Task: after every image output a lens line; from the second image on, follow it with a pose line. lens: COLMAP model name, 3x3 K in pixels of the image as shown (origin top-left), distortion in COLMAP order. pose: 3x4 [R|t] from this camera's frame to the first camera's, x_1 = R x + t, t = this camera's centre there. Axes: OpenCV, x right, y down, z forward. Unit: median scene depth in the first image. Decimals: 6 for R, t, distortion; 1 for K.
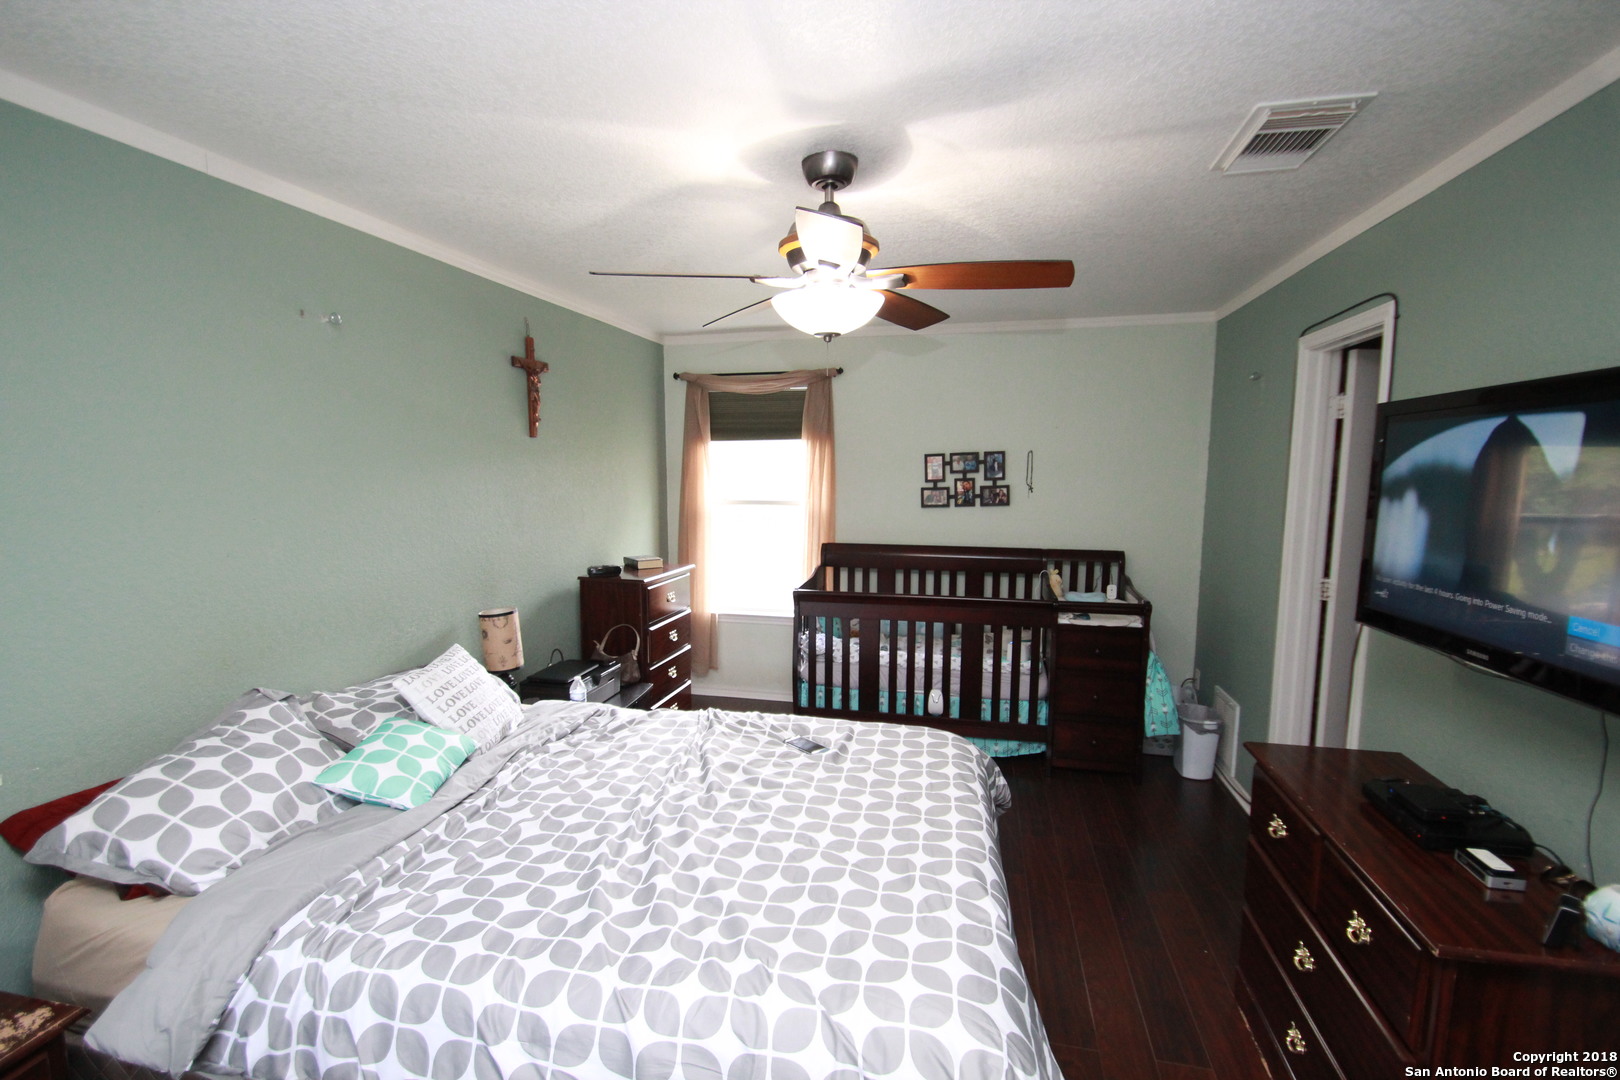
lens RADIAL K [[745.2, 0, 807.4], [0, 745.2, 550.0], [0, 0, 1]] dist [0.000911, -0.001516]
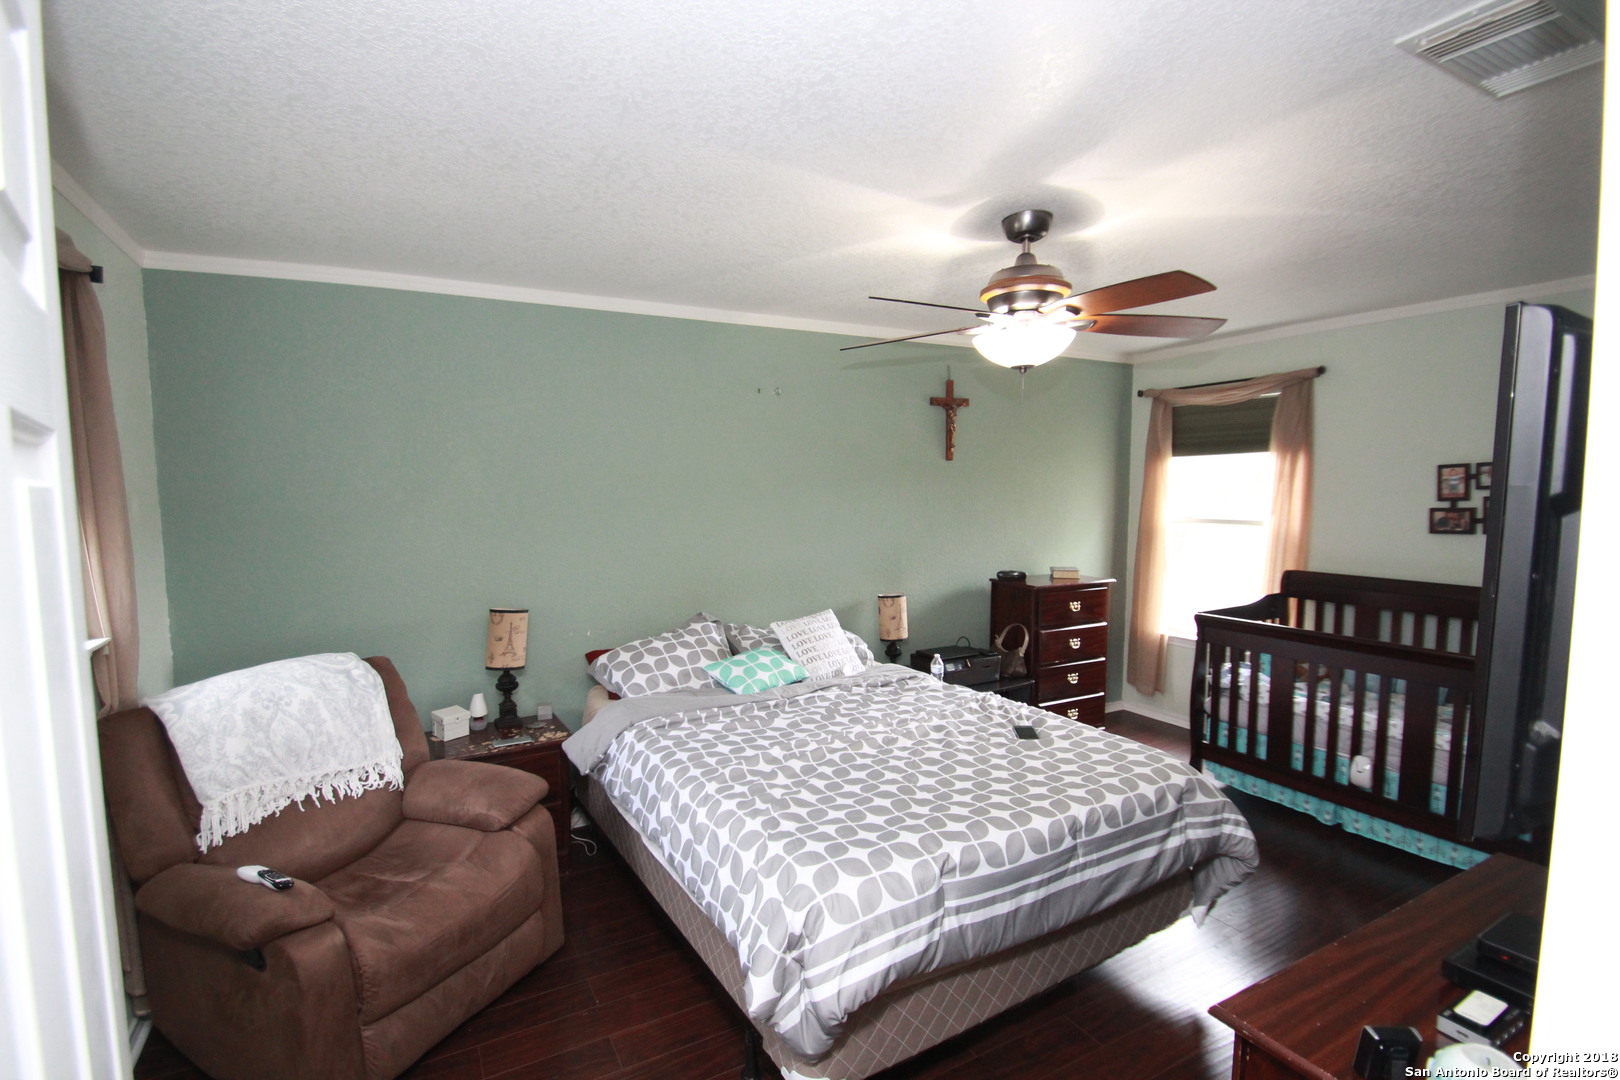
lens RADIAL K [[745.2, 0, 801.0], [0, 745.2, 543.9], [0, 0, 1]] dist [0.000911, -0.001516]
pose [[0.675264, 0.052485, -0.735706, 0.396301], [-0.075963, 0.997110, 0.001412, 0.003516], [0.733654, 0.054933, 0.677299, -0.006650]]
